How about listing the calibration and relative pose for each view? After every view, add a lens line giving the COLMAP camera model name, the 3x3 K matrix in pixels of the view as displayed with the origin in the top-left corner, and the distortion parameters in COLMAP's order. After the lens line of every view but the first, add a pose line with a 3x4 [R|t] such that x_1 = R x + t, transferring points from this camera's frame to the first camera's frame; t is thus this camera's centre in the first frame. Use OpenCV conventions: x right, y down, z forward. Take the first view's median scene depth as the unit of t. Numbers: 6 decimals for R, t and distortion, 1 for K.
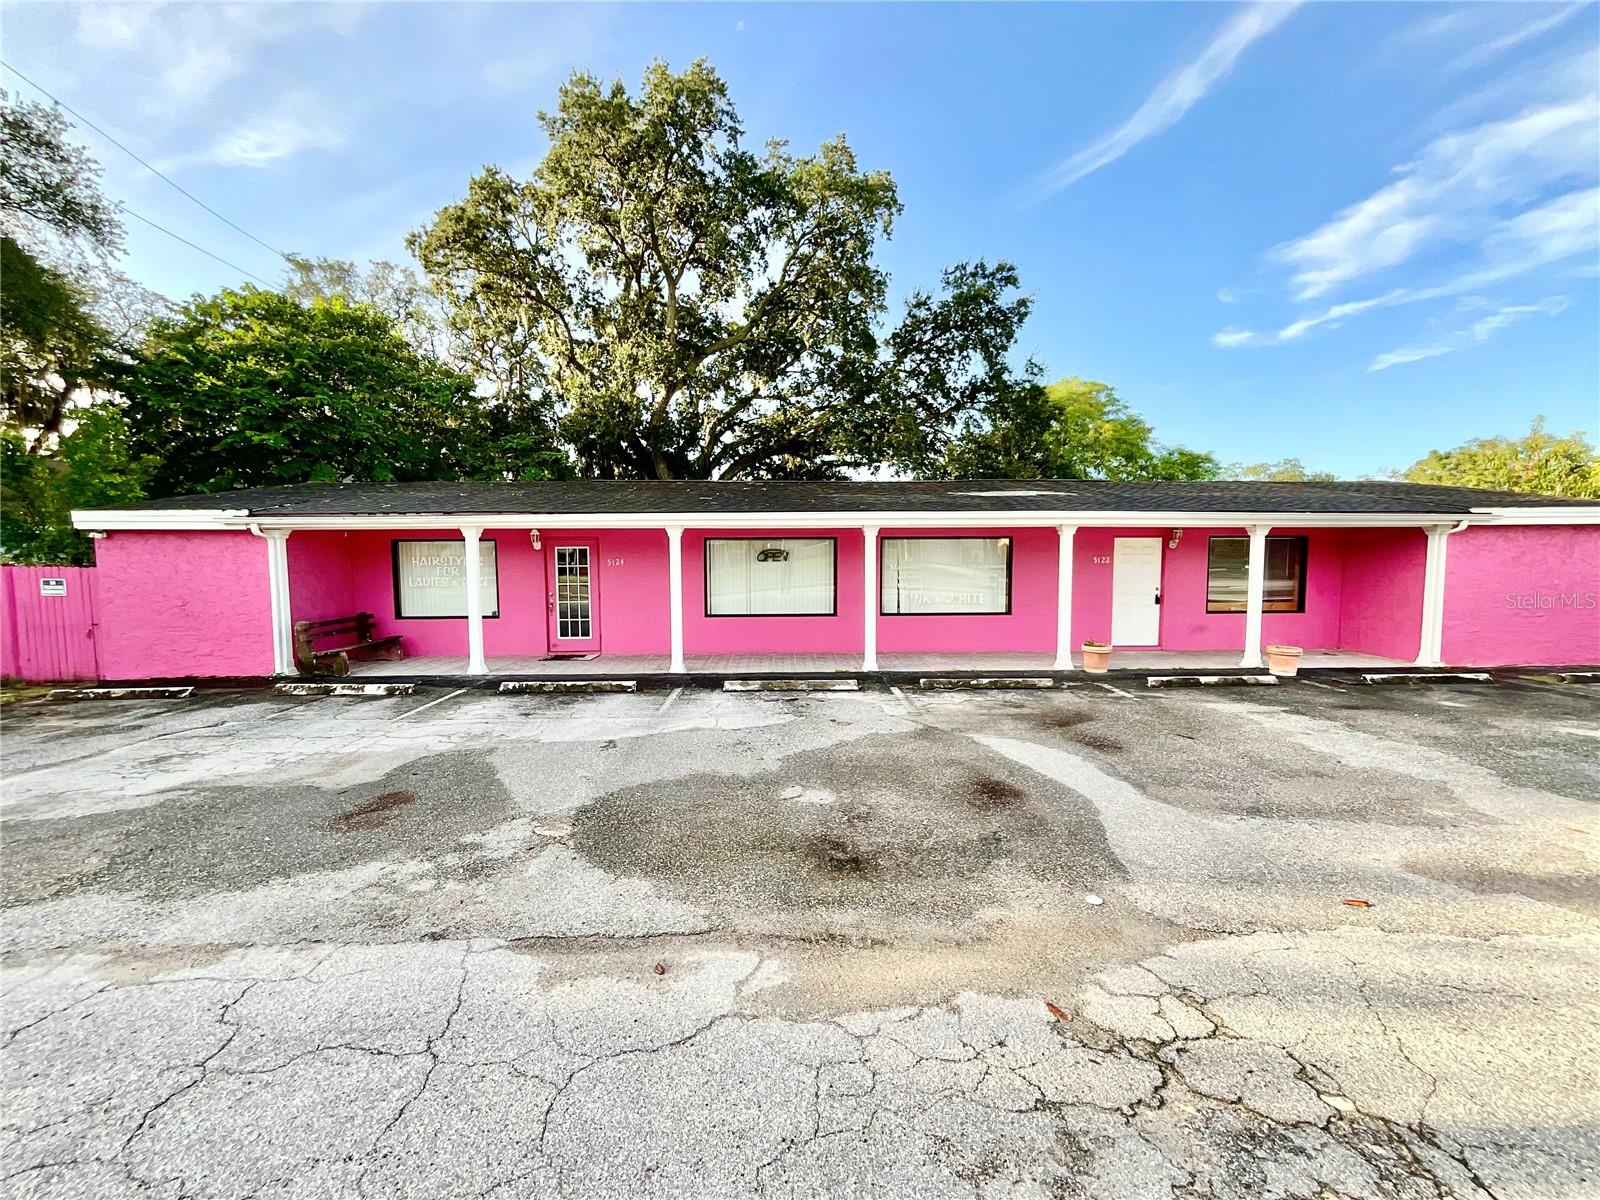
lens RADIAL K [[655.1, 0, 802.9], [0, 655.1, 600.1], [0, 0, 1]] dist [-0.001267, 0.000547]
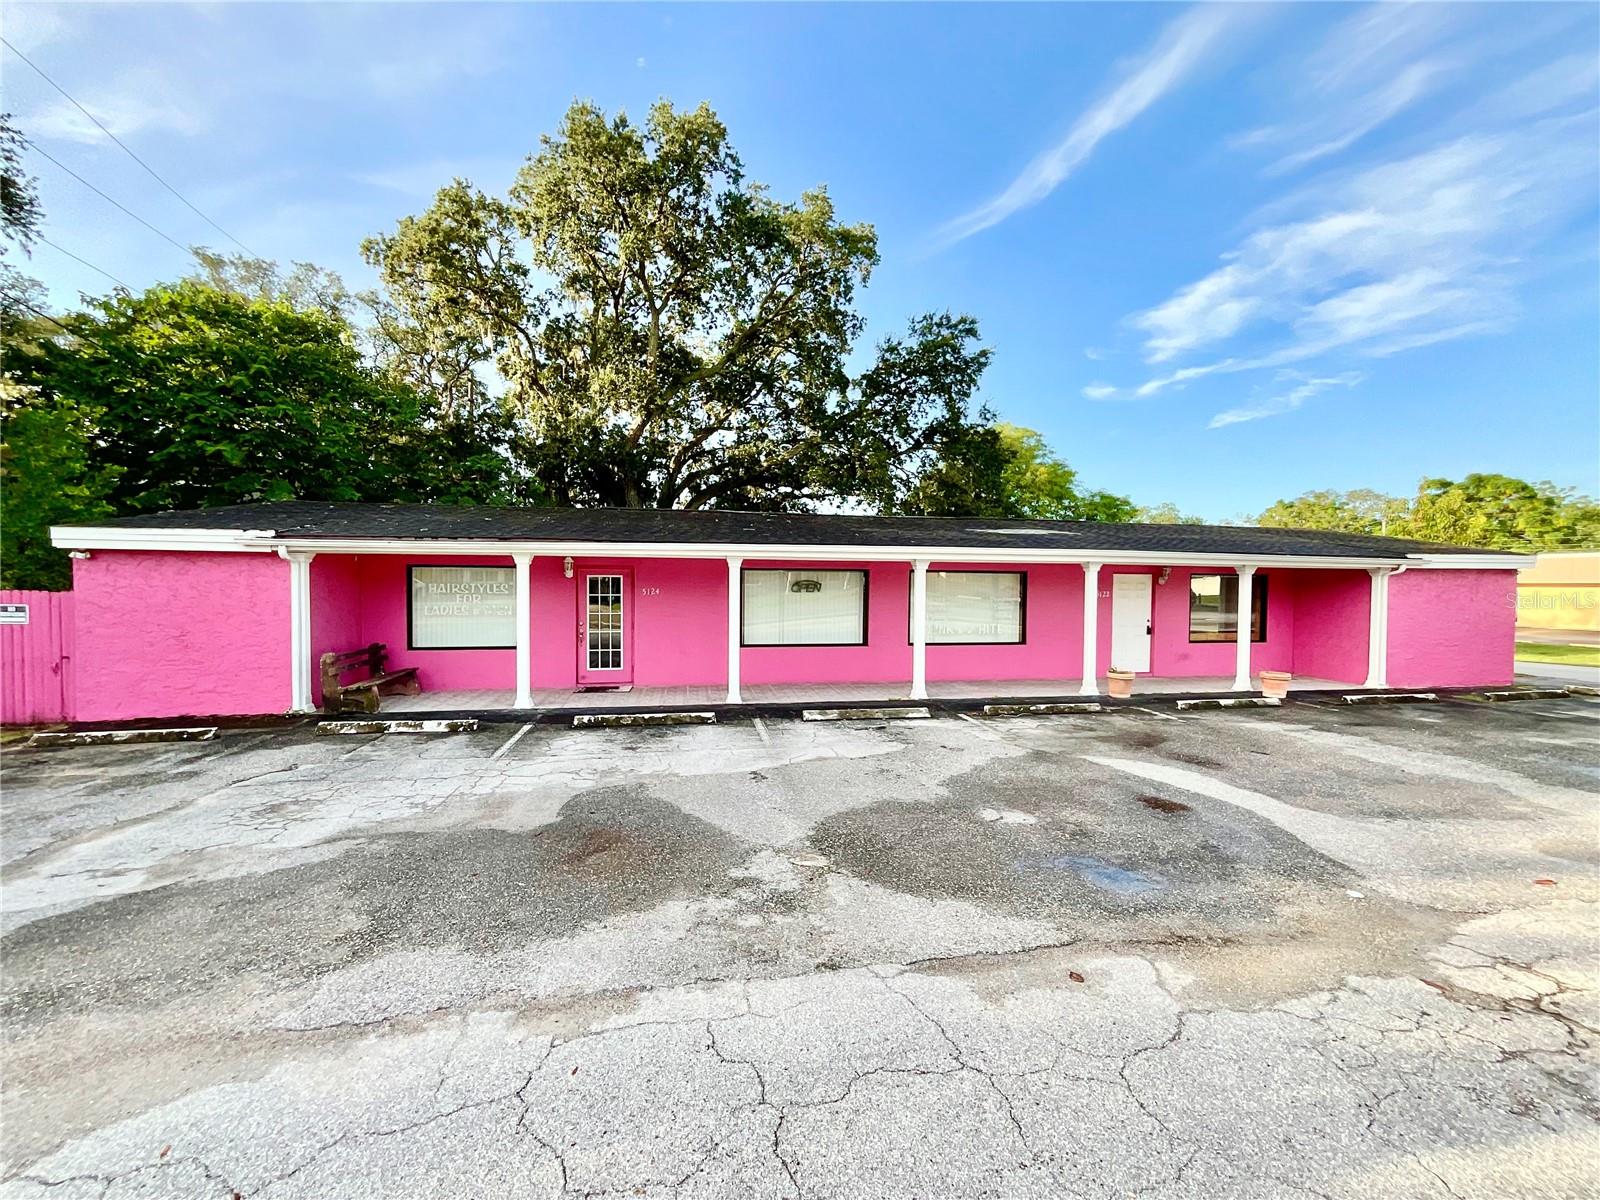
lens RADIAL K [[655.1, 0, 802.9], [0, 655.1, 600.1], [0, 0, 1]] dist [-0.001267, 0.000547]
pose [[0.988714, 0.008496, 0.149573, -0.234000], [-0.001904, 0.999023, -0.044160, -0.002234], [-0.149802, 0.043377, 0.987764, -0.005784]]
